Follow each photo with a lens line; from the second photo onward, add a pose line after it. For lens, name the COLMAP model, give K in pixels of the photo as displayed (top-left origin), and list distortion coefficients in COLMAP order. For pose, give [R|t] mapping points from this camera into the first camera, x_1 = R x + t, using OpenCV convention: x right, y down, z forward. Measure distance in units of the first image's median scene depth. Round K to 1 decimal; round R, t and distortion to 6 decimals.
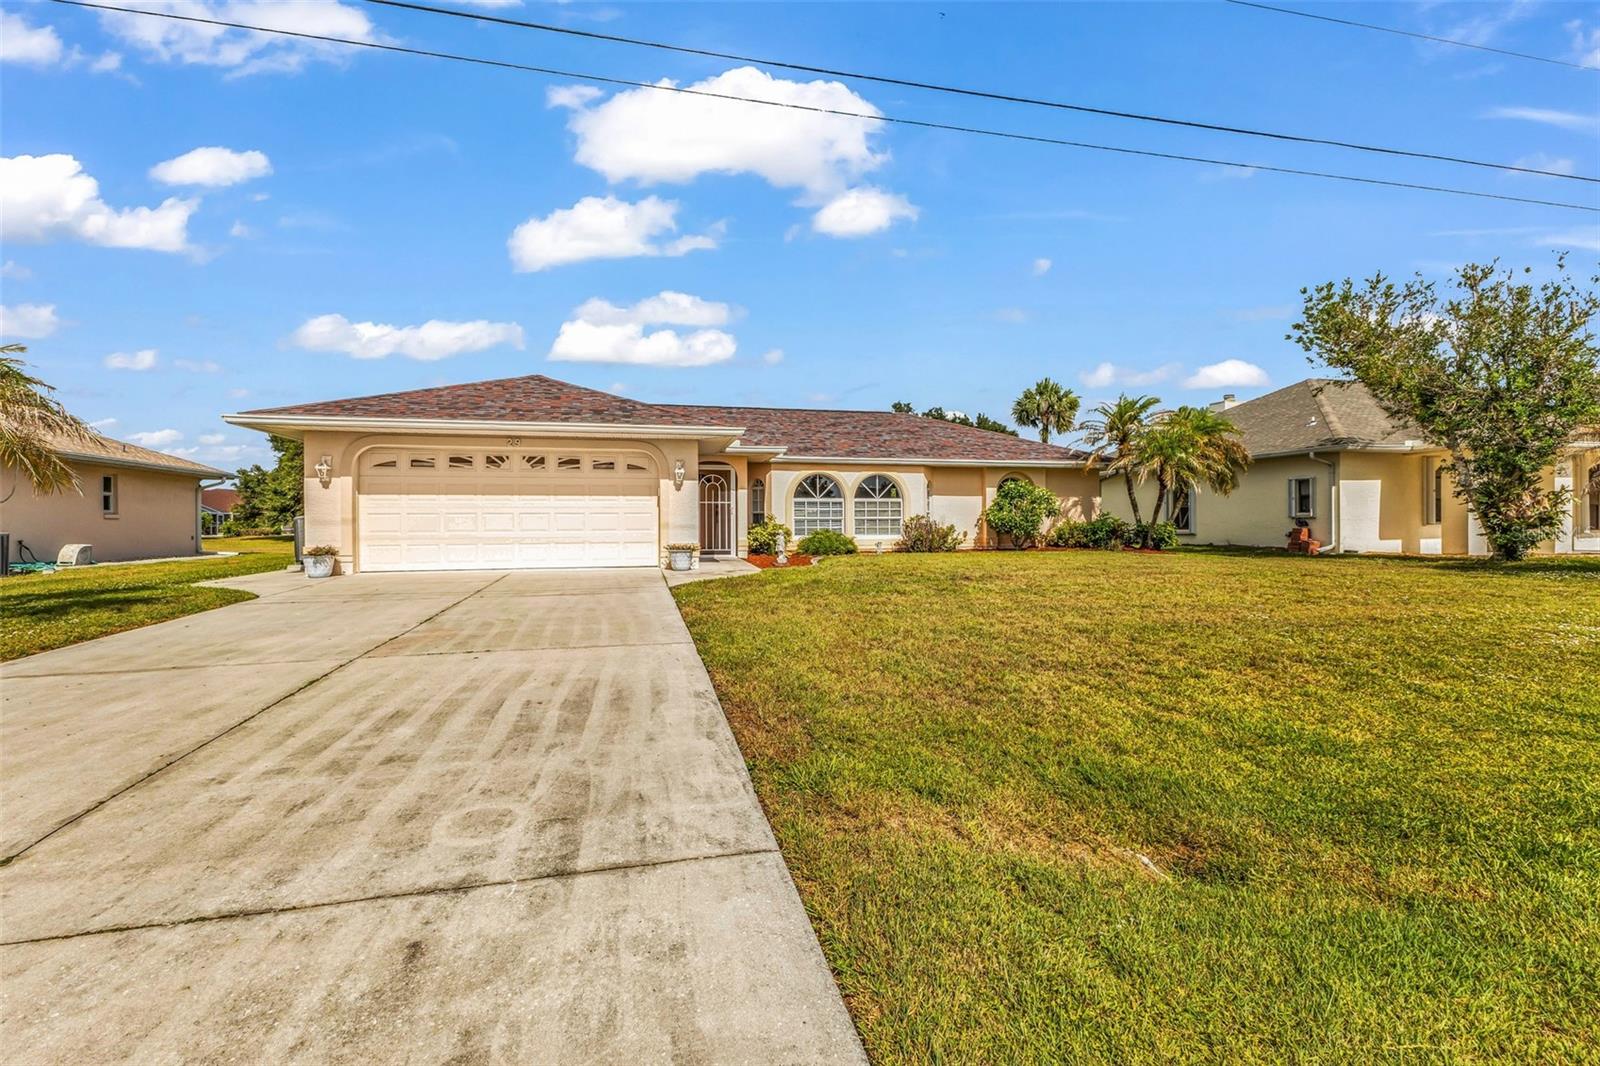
lens RADIAL K [[691.1, 0, 803.1], [0, 691.1, 516.4], [0, 0, 1]] dist [0.011481, -0.003586]
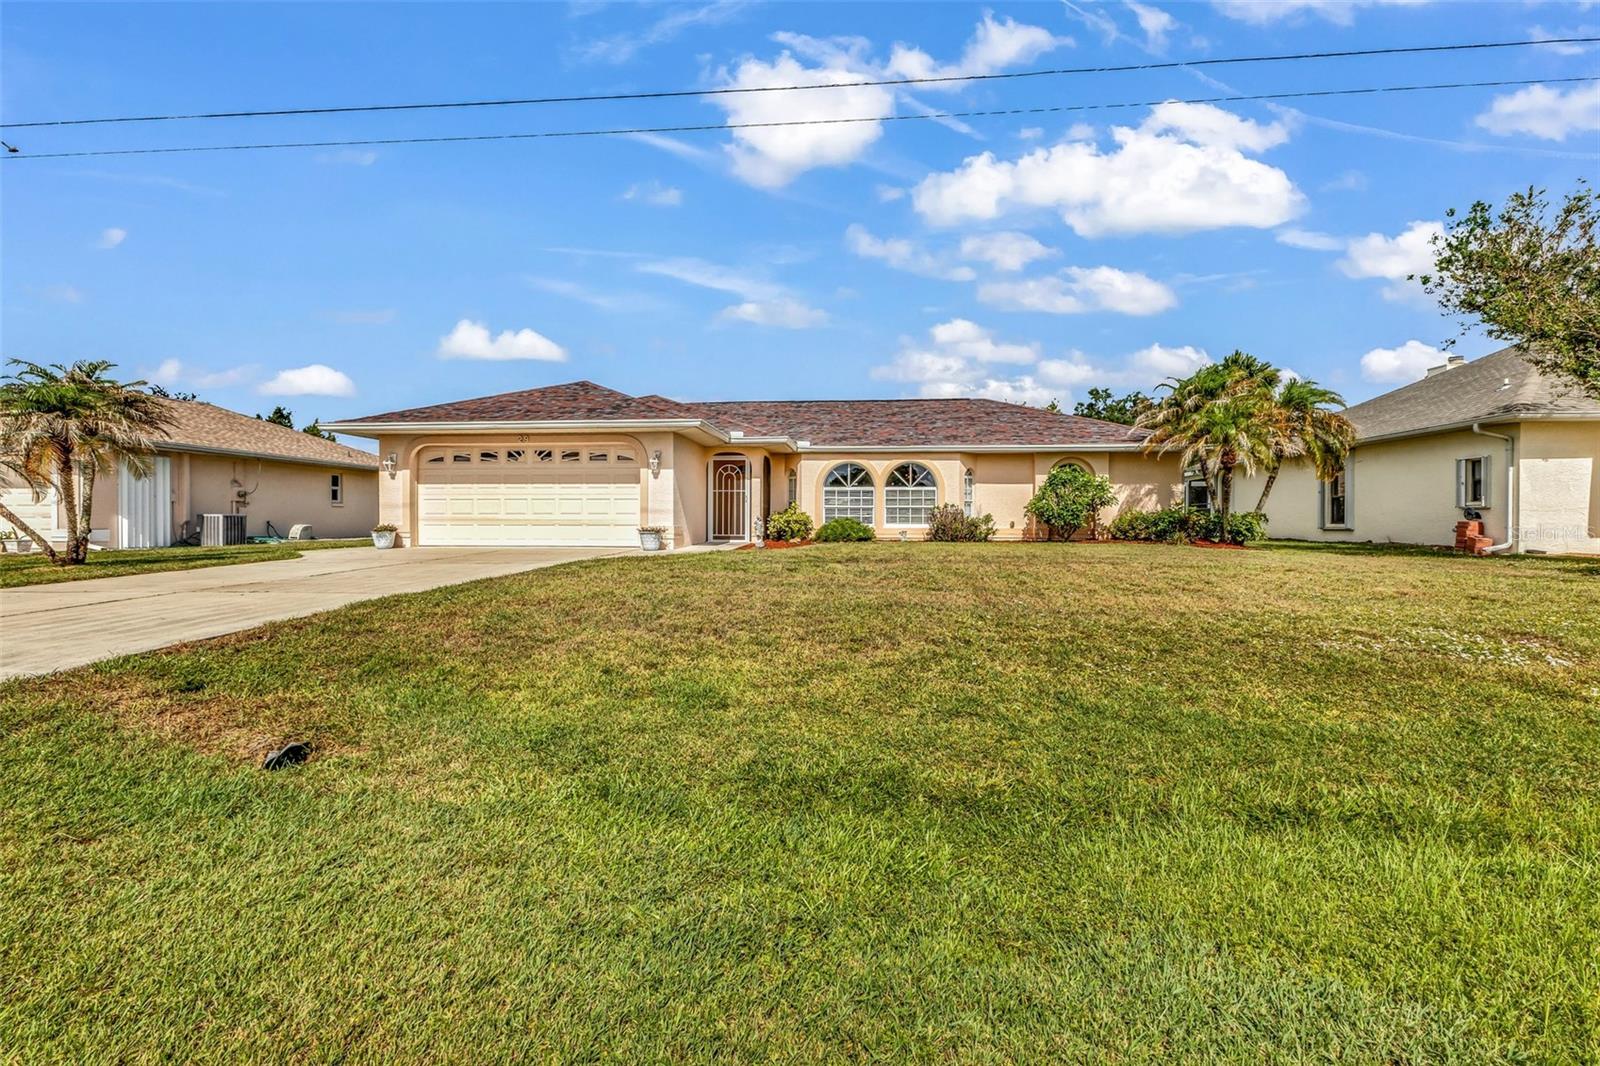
lens RADIAL K [[691.1, 0, 803.1], [0, 691.1, 516.4], [0, 0, 1]] dist [0.011481, -0.003586]
pose [[0.949650, 0.005406, -0.313267, 0.278594], [-0.004065, 0.999980, 0.004933, 0.012047], [0.313287, -0.003412, 0.949652, 0.015896]]
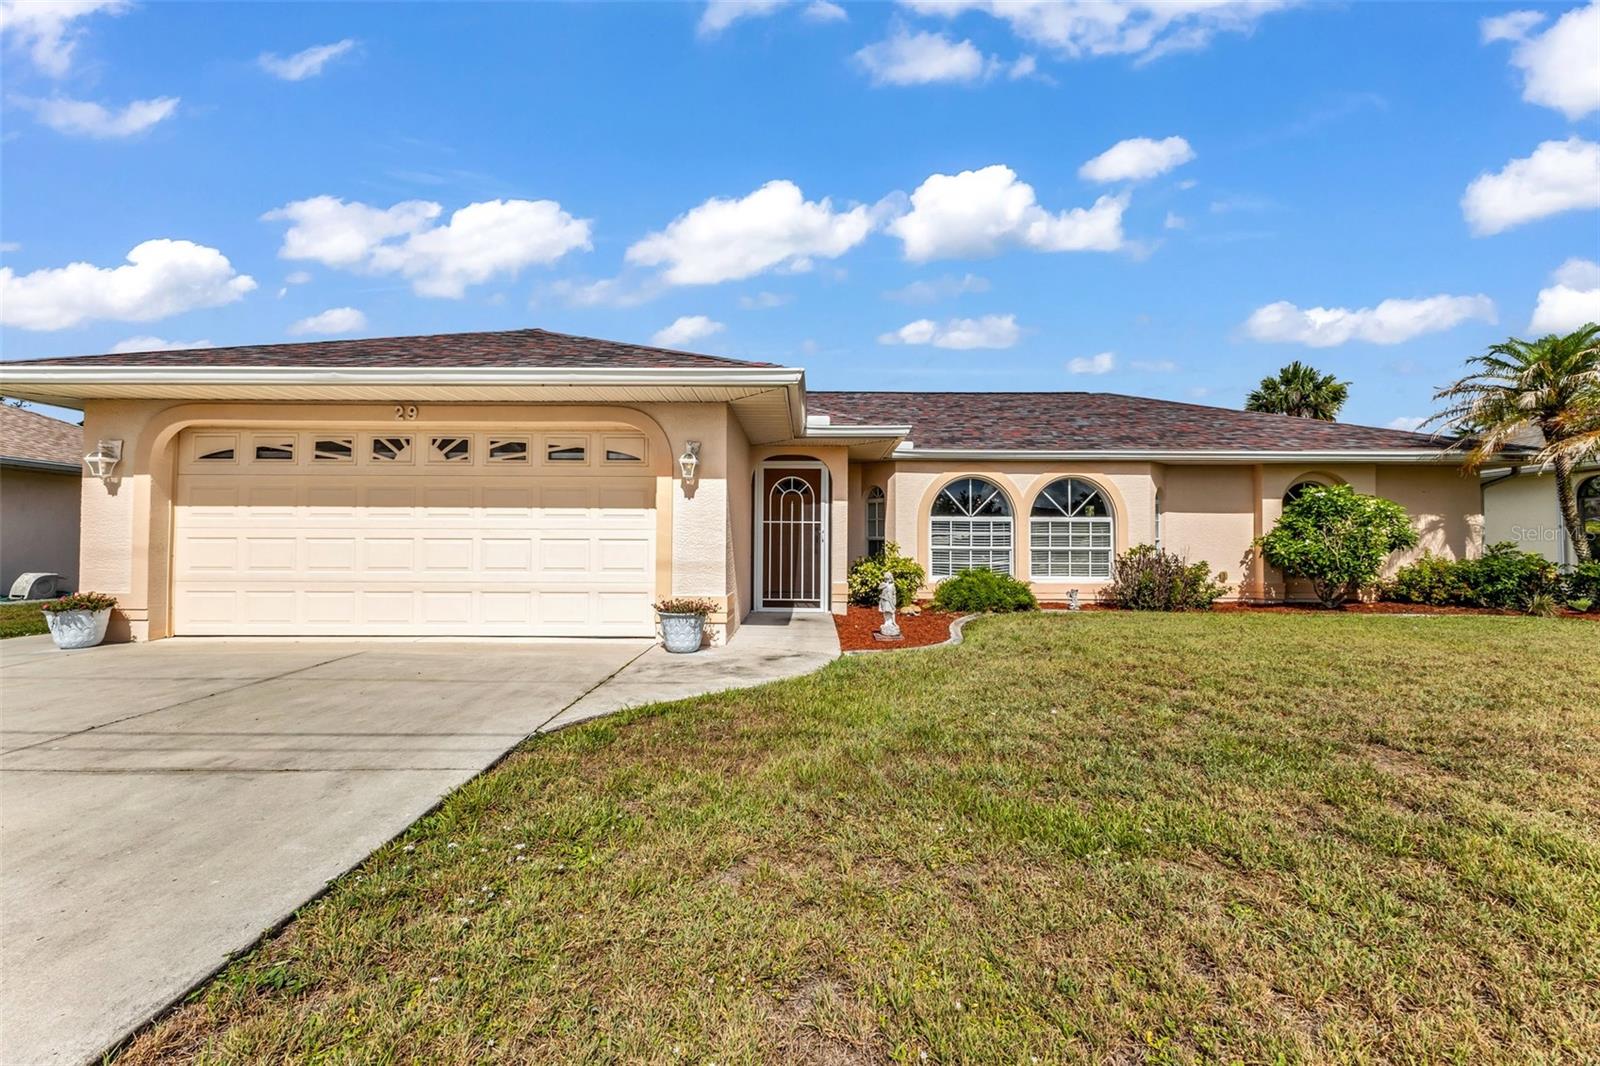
lens RADIAL K [[694.3, 0, 814.6], [0, 694.3, 524.2], [0, 0, 1]] dist [0.014293, -0.004163]
pose [[0.974914, 0.002592, -0.222566, 0.024299], [-0.007687, 0.999728, -0.022026, -0.004049], [0.222449, 0.023185, 0.974669, 0.353953]]
